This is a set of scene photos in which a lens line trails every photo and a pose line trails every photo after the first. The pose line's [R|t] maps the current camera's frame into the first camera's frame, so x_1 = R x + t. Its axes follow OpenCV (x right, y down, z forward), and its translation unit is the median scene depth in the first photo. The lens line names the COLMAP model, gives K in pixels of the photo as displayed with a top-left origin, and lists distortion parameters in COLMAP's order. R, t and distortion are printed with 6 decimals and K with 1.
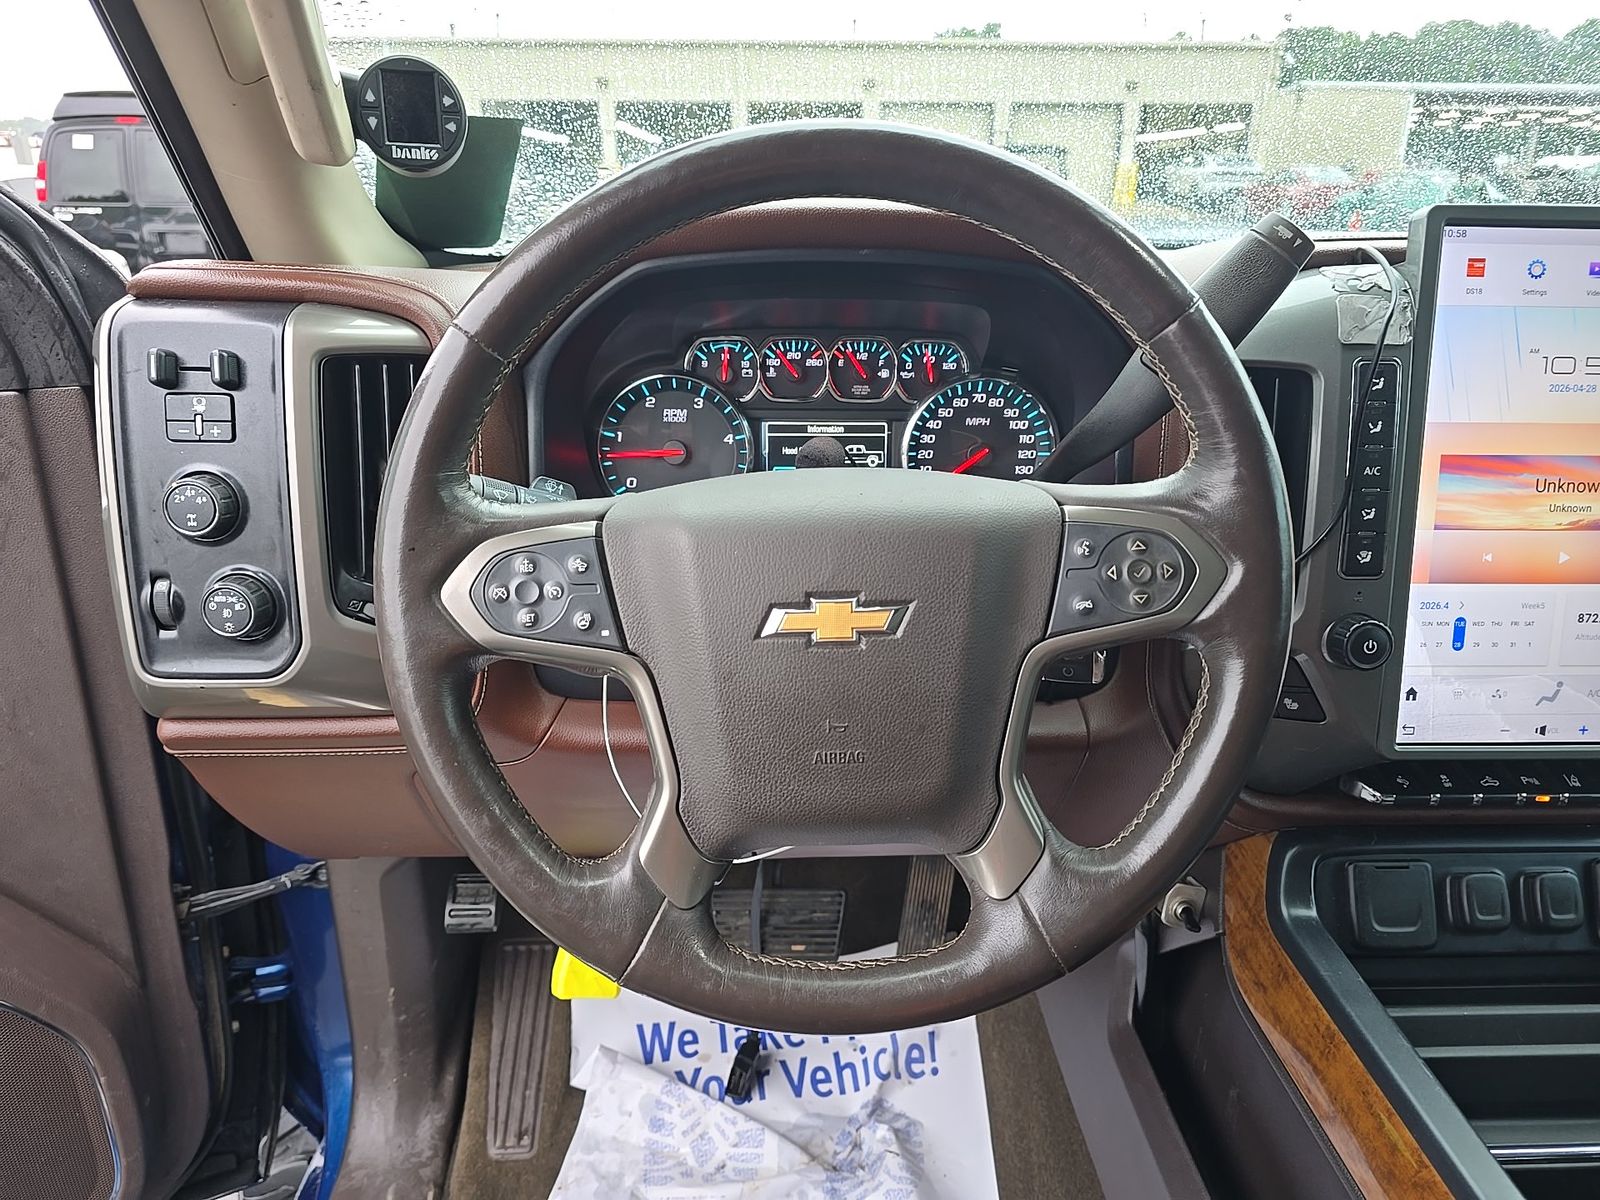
lens RADIAL K [[1061.8, 0, 816.8], [0, 1061.8, 599.4], [0, 0, 1]] dist [0.058786, -0.051019]
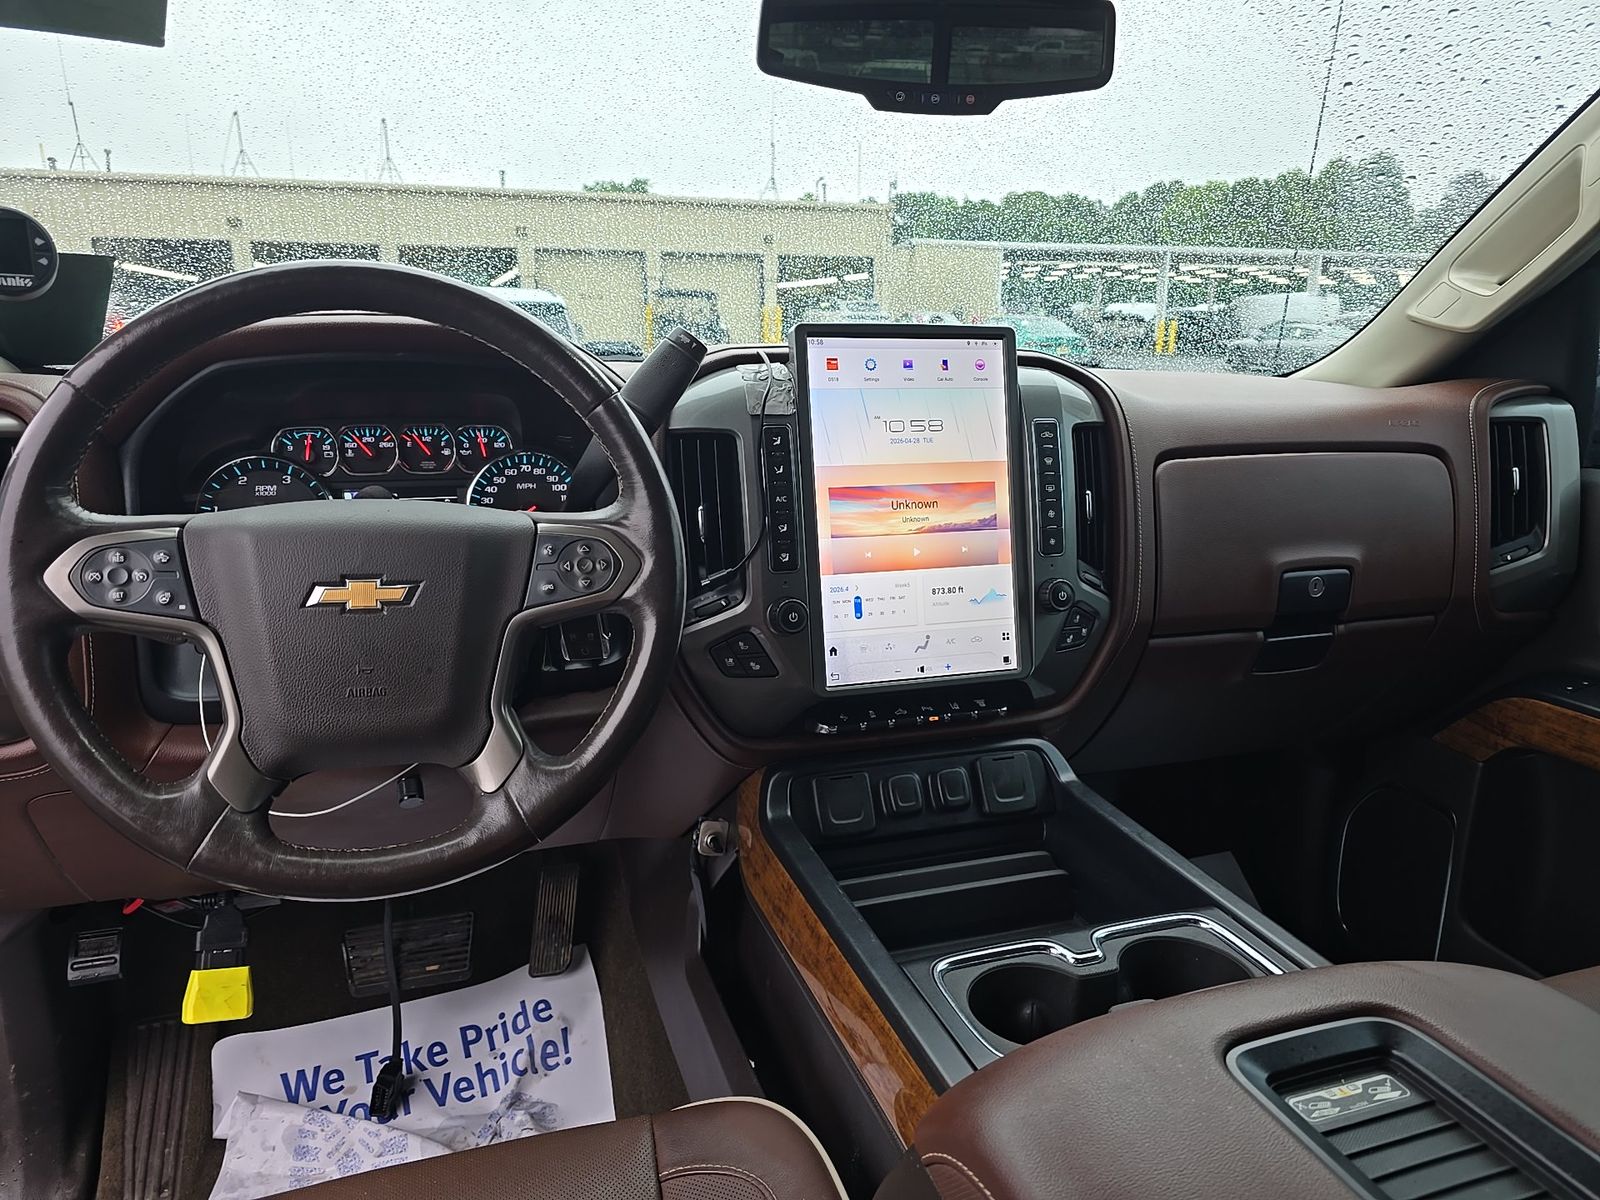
lens RADIAL K [[1072.4, 0, 806.2], [0, 1072.4, 619.0], [0, 0, 1]] dist [0.048203, -0.033180]
pose [[0.960615, -0.075888, 0.267321, 0.116268], [0.103311, 0.990565, -0.090042, 0.146662], [-0.257966, 0.114113, 0.959391, -0.327199]]
